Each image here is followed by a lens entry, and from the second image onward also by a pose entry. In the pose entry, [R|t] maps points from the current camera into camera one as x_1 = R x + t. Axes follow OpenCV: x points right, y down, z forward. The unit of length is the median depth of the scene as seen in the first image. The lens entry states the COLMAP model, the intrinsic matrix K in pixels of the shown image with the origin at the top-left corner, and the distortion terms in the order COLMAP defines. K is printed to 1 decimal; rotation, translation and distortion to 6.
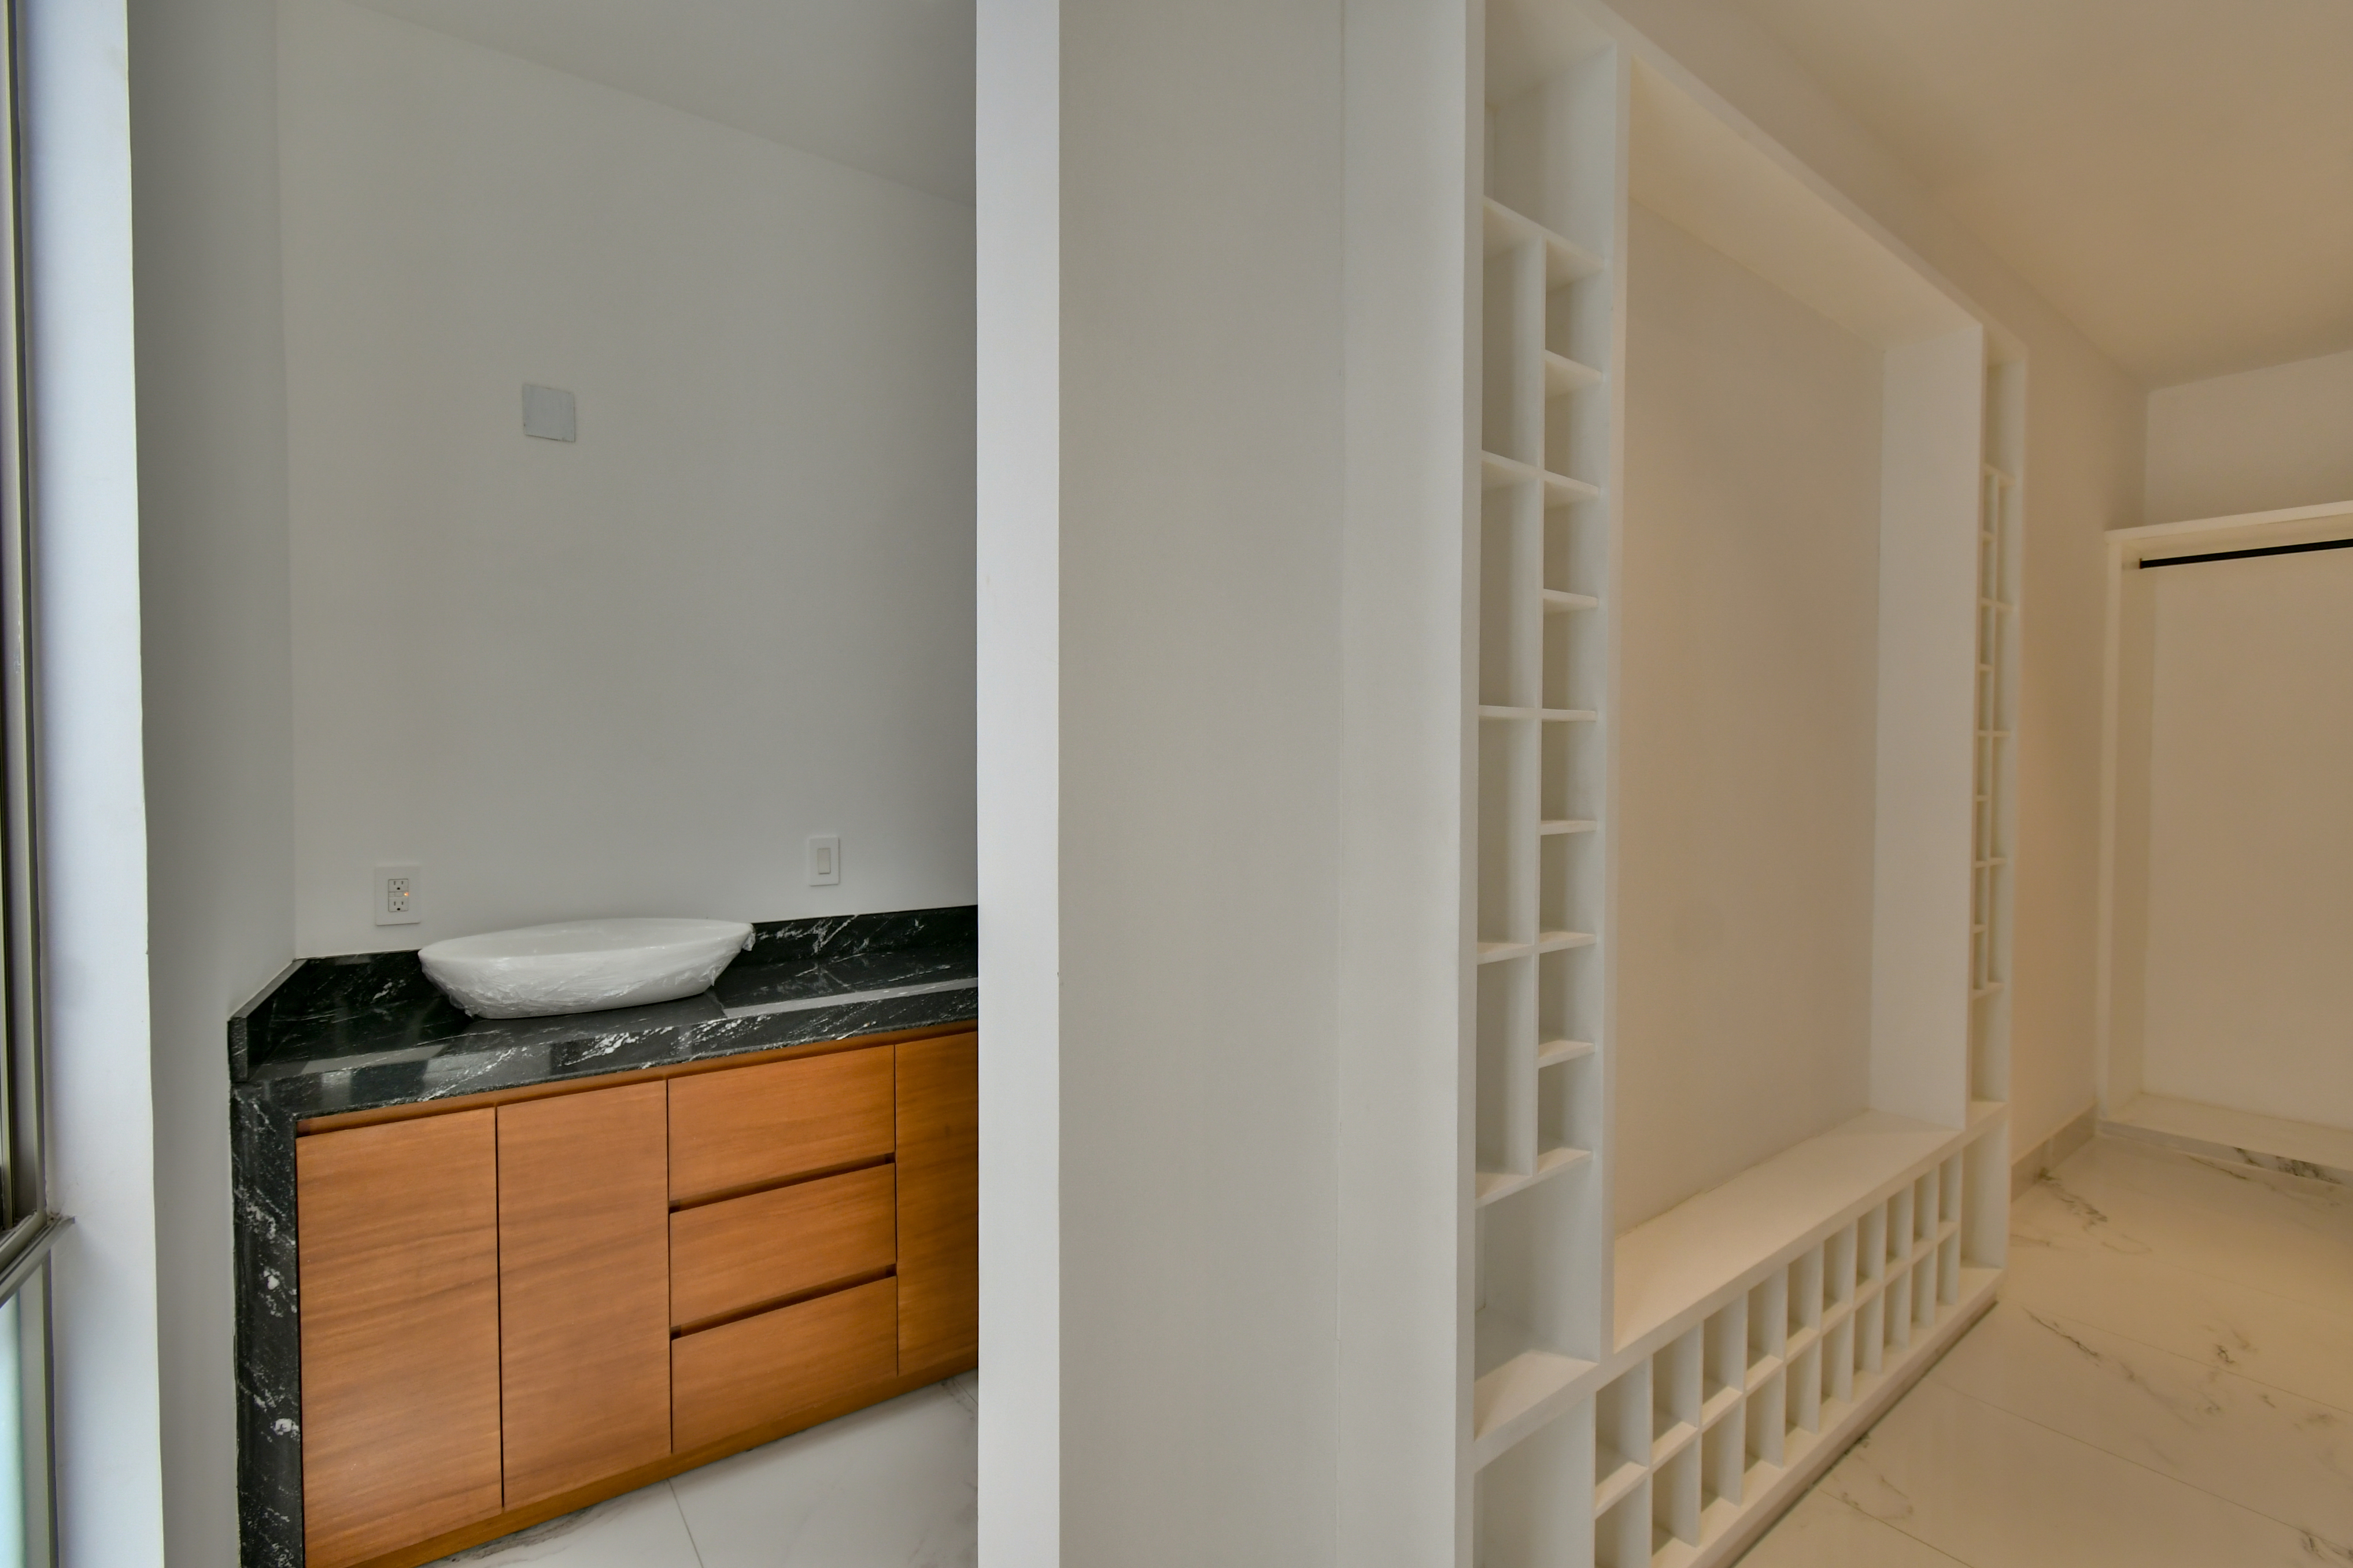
lens RADIAL K [[1031.4, 0, 1176.5], [0, 1031.4, 784.0], [0, 0, 1]] dist [0.007411, -0.003670]
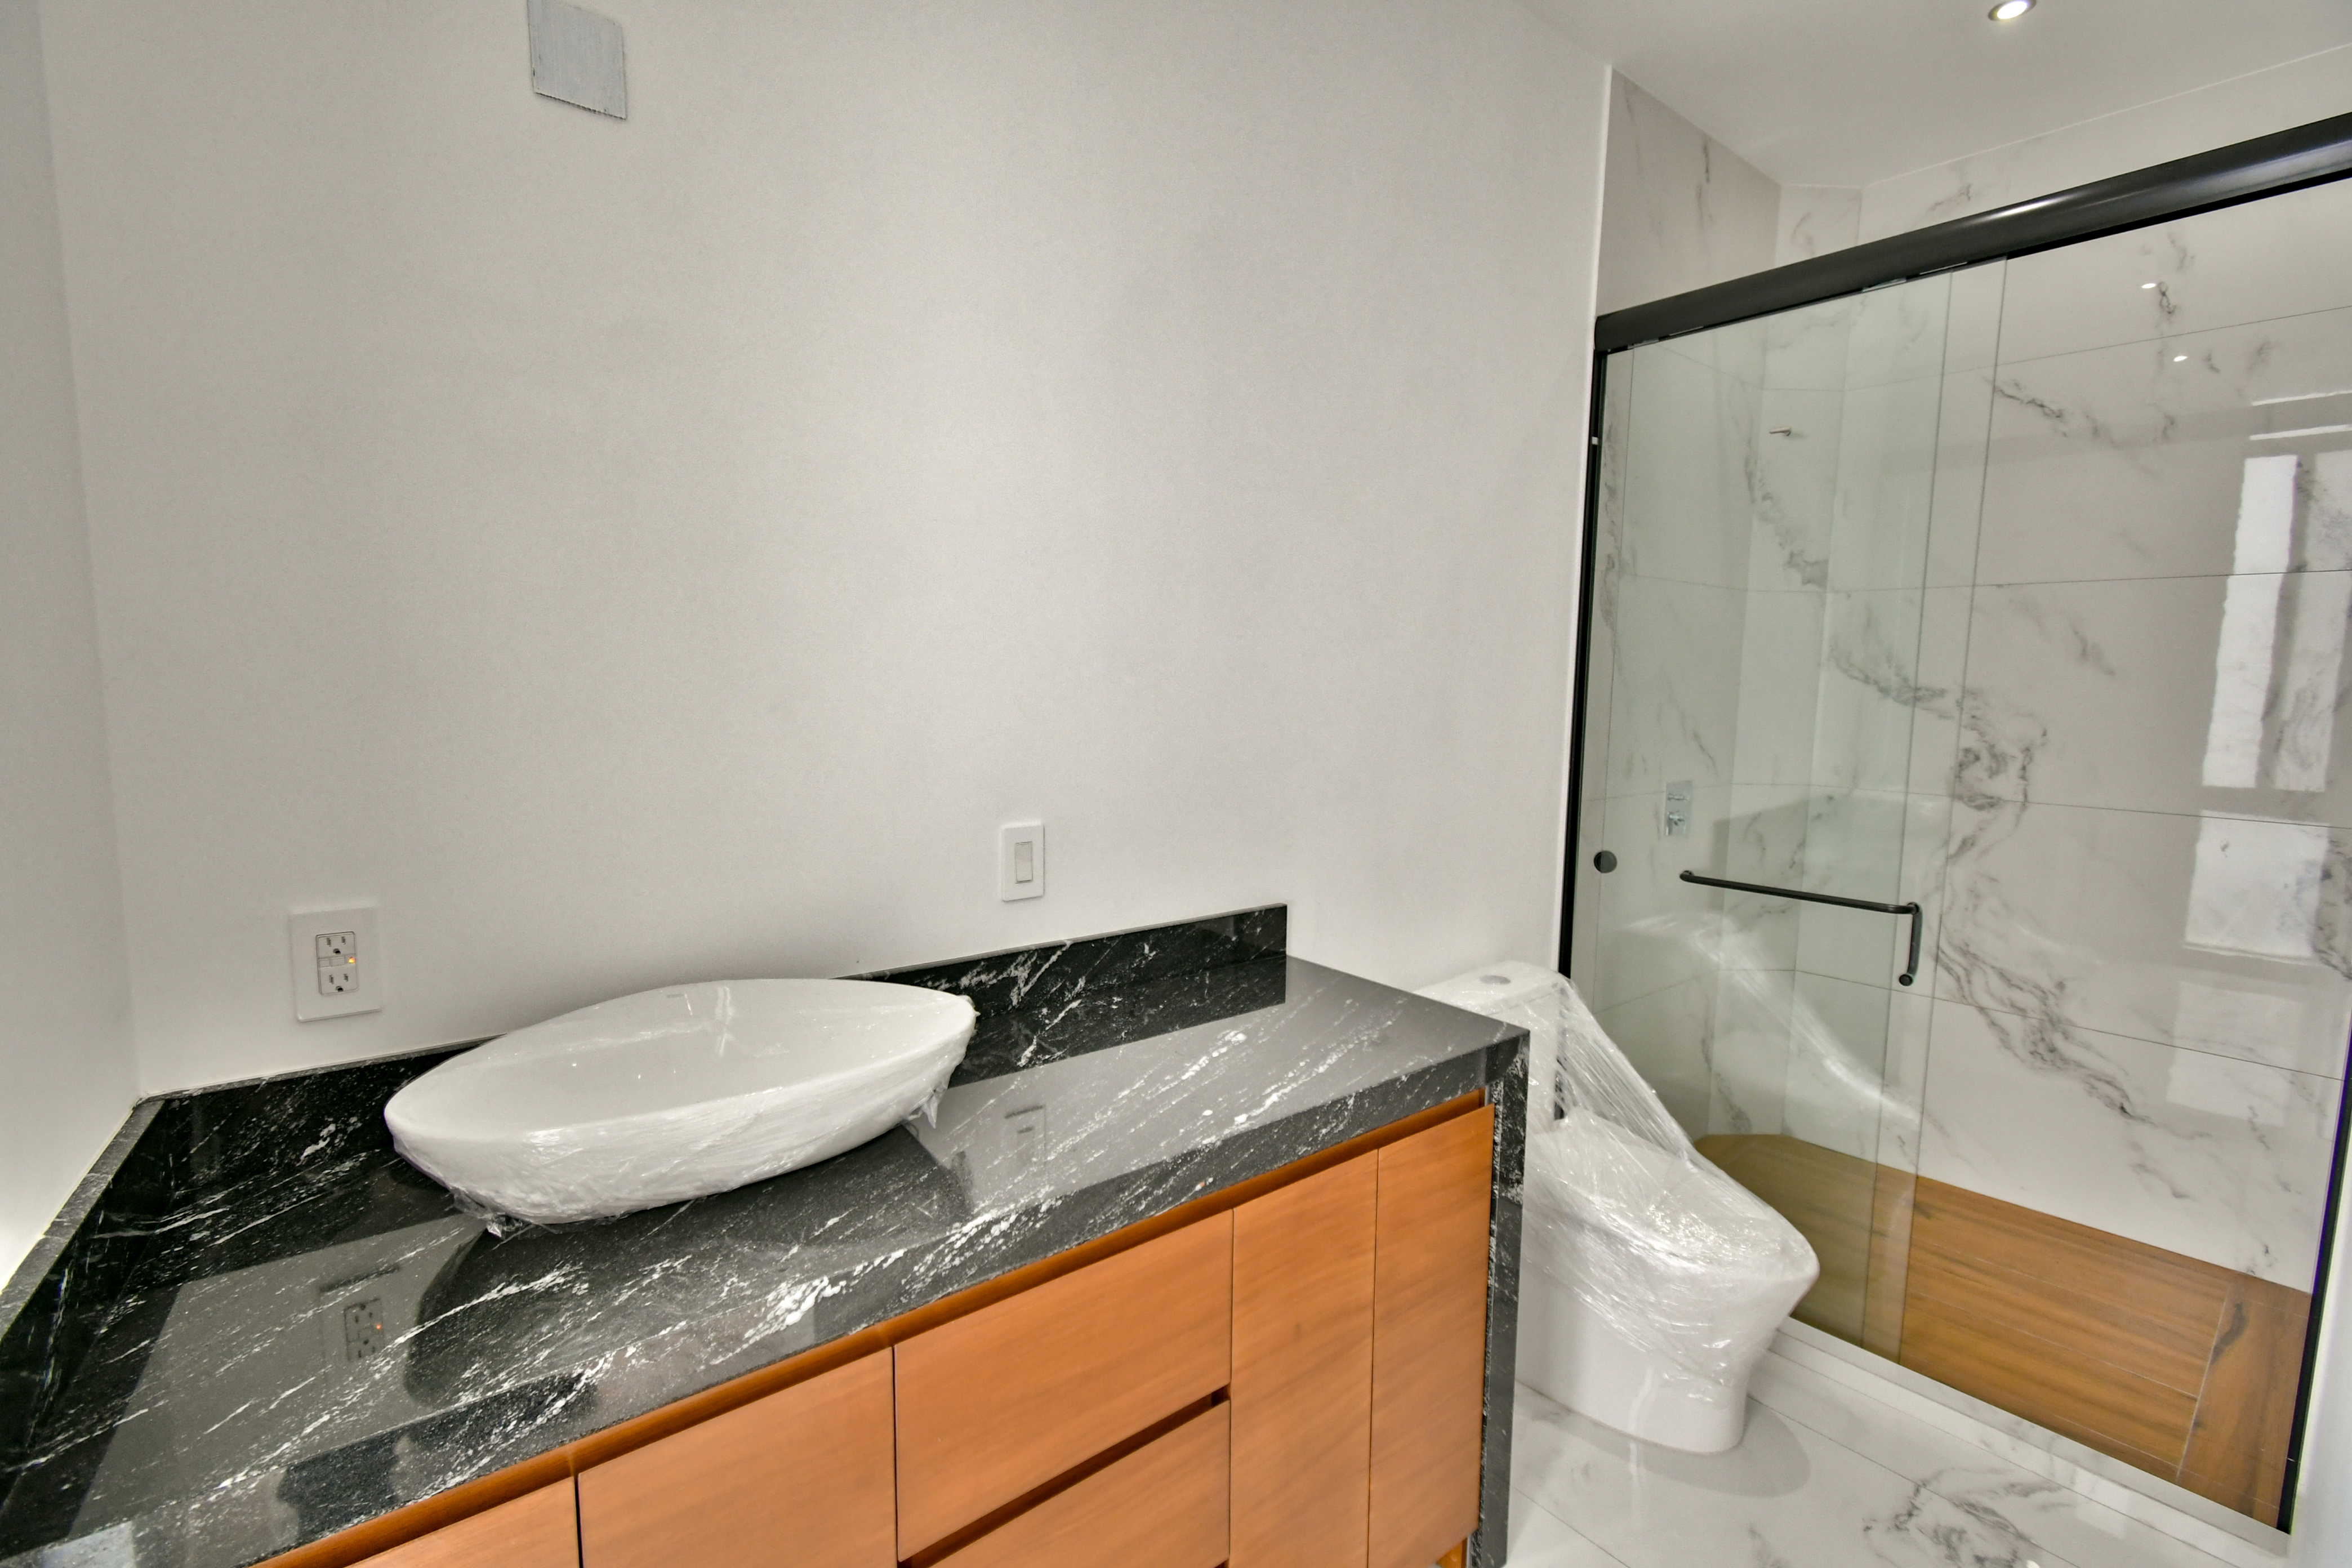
lens RADIAL K [[1031.0, 0, 1176.0], [0, 1031.0, 784.0], [0, 0, 1]] dist [0.007411, -0.003670]
pose [[0.999350, 0.008079, 0.035142, -0.339983], [-0.010957, 0.996531, 0.082499, -0.033634], [-0.034354, -0.082830, 0.995971, 0.462229]]
